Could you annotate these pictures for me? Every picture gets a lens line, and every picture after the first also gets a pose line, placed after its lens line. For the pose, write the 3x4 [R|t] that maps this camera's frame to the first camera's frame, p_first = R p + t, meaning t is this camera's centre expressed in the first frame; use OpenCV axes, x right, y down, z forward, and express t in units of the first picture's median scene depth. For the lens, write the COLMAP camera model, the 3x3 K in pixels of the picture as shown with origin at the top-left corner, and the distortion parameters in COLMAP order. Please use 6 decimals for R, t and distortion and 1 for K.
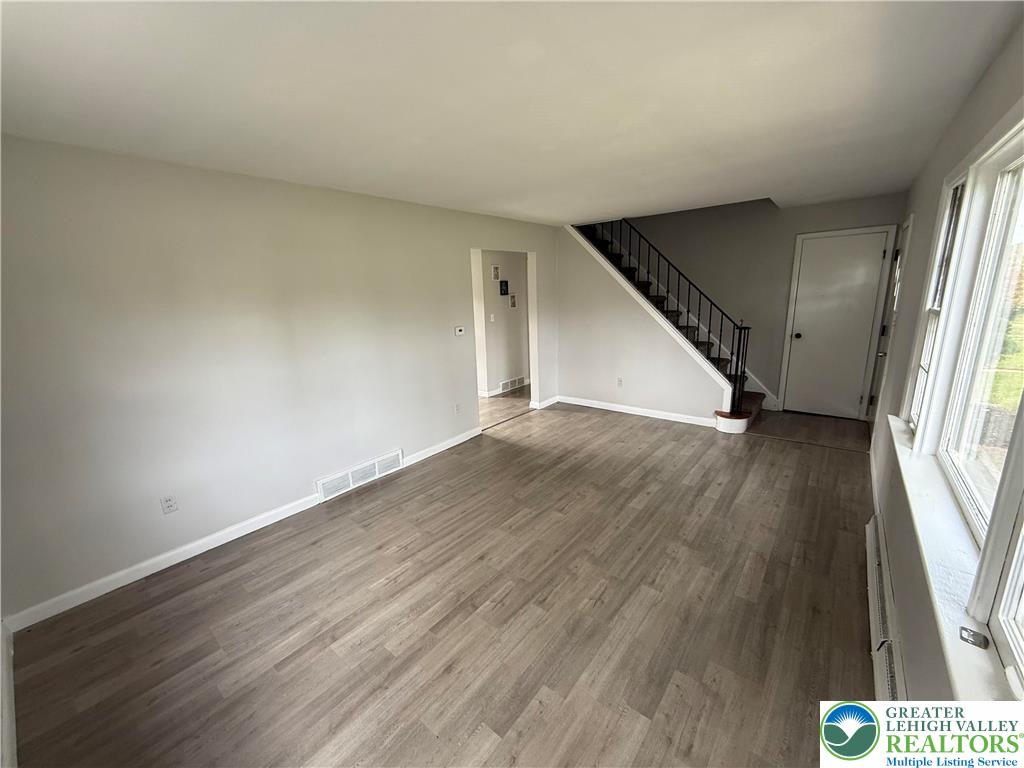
lens RADIAL K [[407.4, 0, 510.6], [0, 407.4, 383.1], [0, 0, 1]] dist [-0.001096, 0.000135]
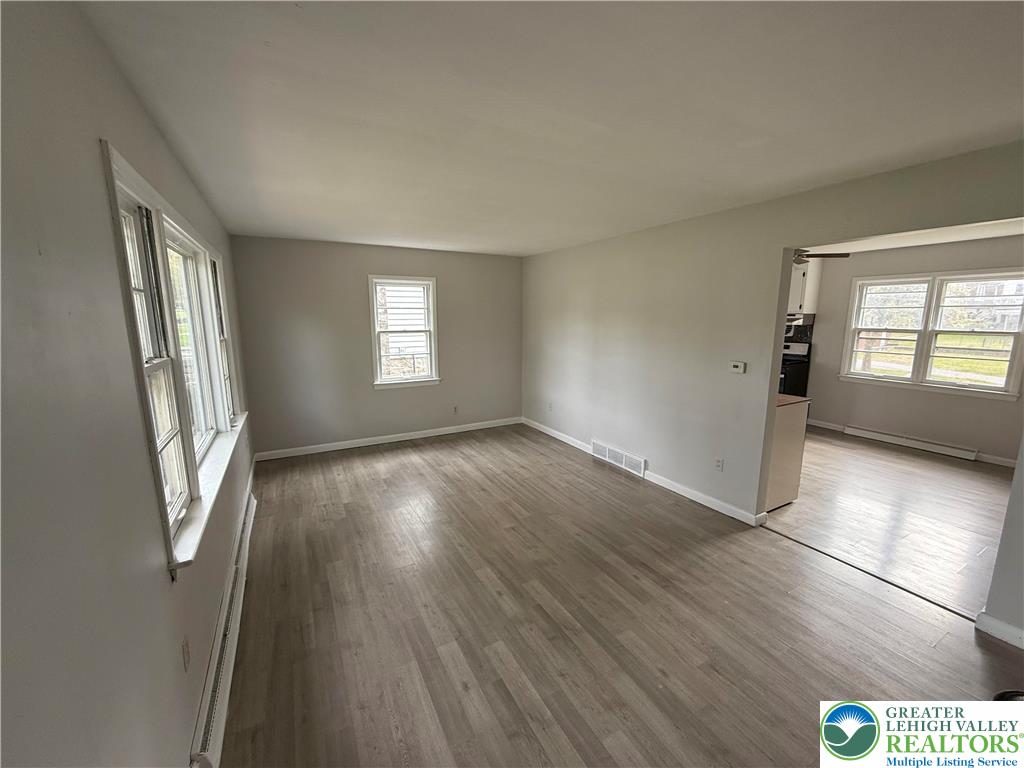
lens RADIAL K [[407.4, 0, 510.6], [0, 407.4, 383.1], [0, 0, 1]] dist [-0.001096, 0.000135]
pose [[-0.374064, 0.191159, -0.907488, 0.955618], [-0.193137, 0.941014, 0.277832, -0.307293], [0.907069, 0.279196, -0.315080, 1.175784]]
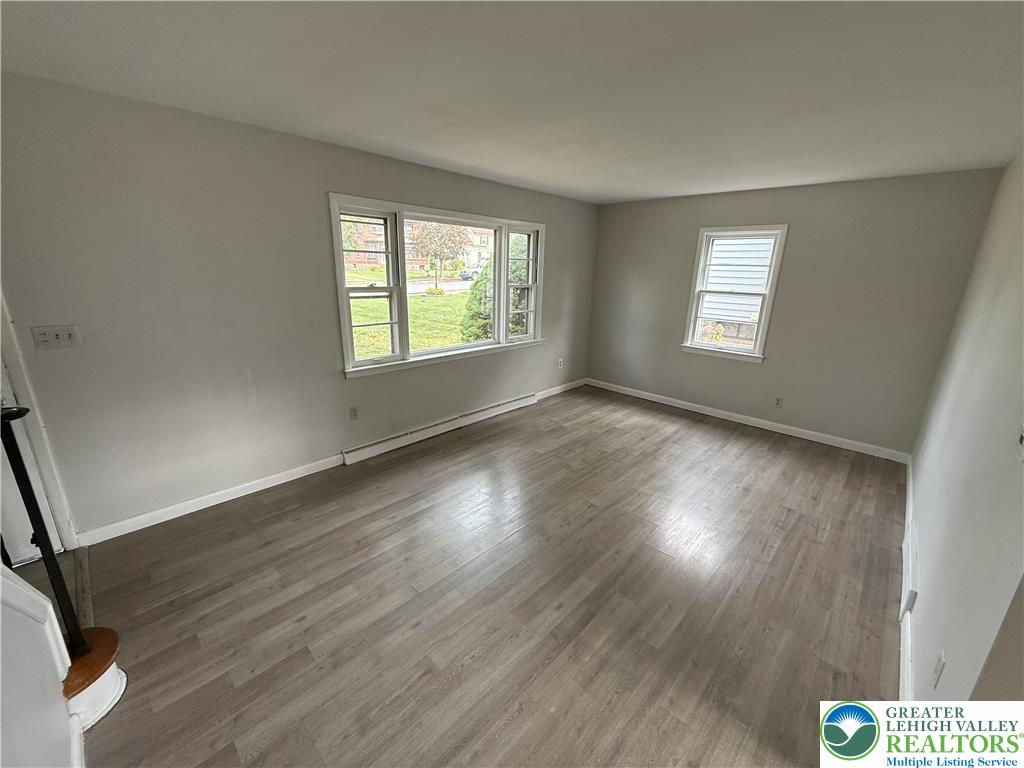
lens RADIAL K [[407.4, 0, 510.6], [0, 407.4, 383.1], [0, 0, 1]] dist [-0.001096, 0.000135]
pose [[-0.996795, -0.009426, 0.079442, 0.231287], [0.029966, 0.876740, 0.480030, -0.390328], [-0.074175, 0.480872, -0.873648, 1.653439]]
